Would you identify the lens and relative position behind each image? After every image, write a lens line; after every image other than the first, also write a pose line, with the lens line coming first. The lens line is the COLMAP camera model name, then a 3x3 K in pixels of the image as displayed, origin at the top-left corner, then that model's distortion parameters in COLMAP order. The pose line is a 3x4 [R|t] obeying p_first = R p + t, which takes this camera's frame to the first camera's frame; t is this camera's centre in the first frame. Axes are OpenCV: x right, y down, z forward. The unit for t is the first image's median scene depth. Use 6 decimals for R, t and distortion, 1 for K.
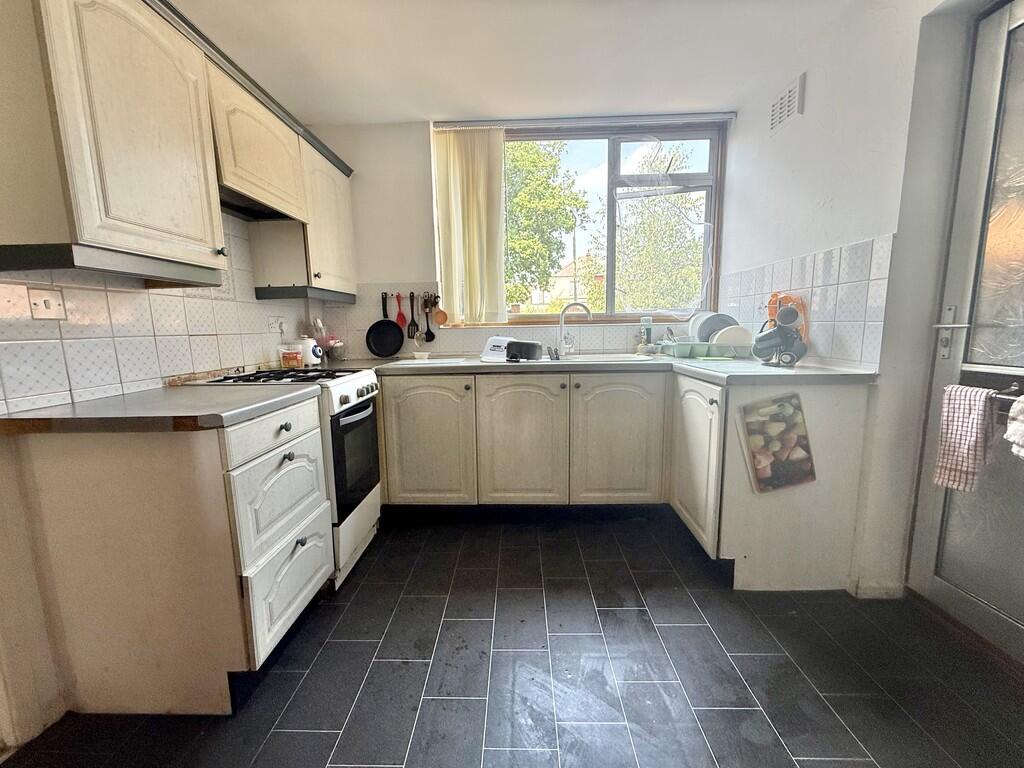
lens RADIAL K [[407.8, 0, 506.6], [0, 407.8, 383.5], [0, 0, 1]] dist [-0.001238, 0.000380]
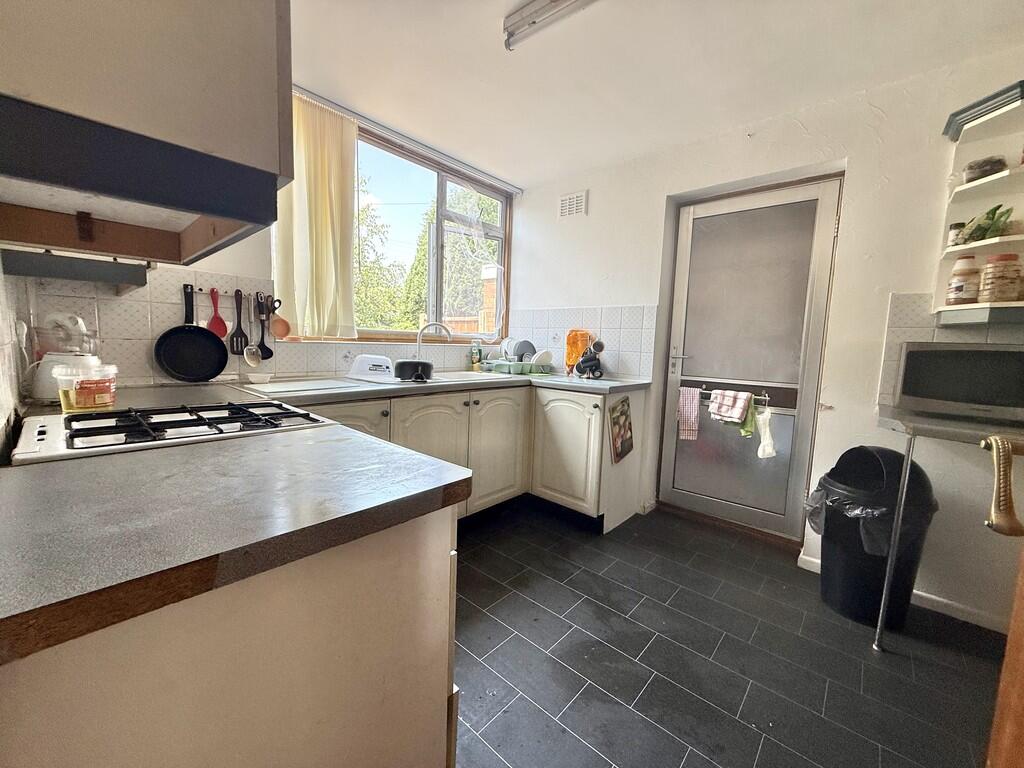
lens RADIAL K [[407.8, 0, 506.6], [0, 407.8, 383.5], [0, 0, 1]] dist [-0.001238, 0.000380]
pose [[0.651814, -0.036824, 0.757485, -0.568319], [0.059852, 0.998203, -0.002977, -0.035481], [-0.756014, 0.047277, 0.652846, 0.220132]]
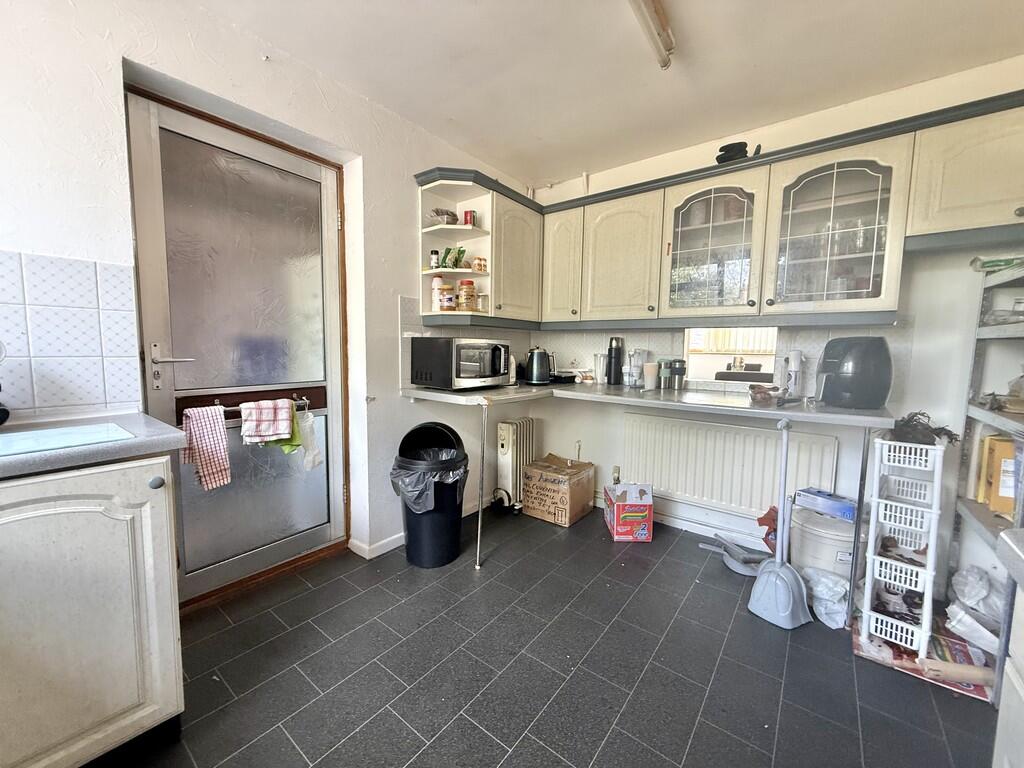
lens RADIAL K [[407.8, 0, 506.6], [0, 407.8, 383.5], [0, 0, 1]] dist [-0.001238, 0.000380]
pose [[-0.805517, -0.048048, 0.590622, -0.220900], [0.081906, 0.978113, 0.191278, -0.135789], [-0.586885, 0.202453, -0.783951, 0.840549]]
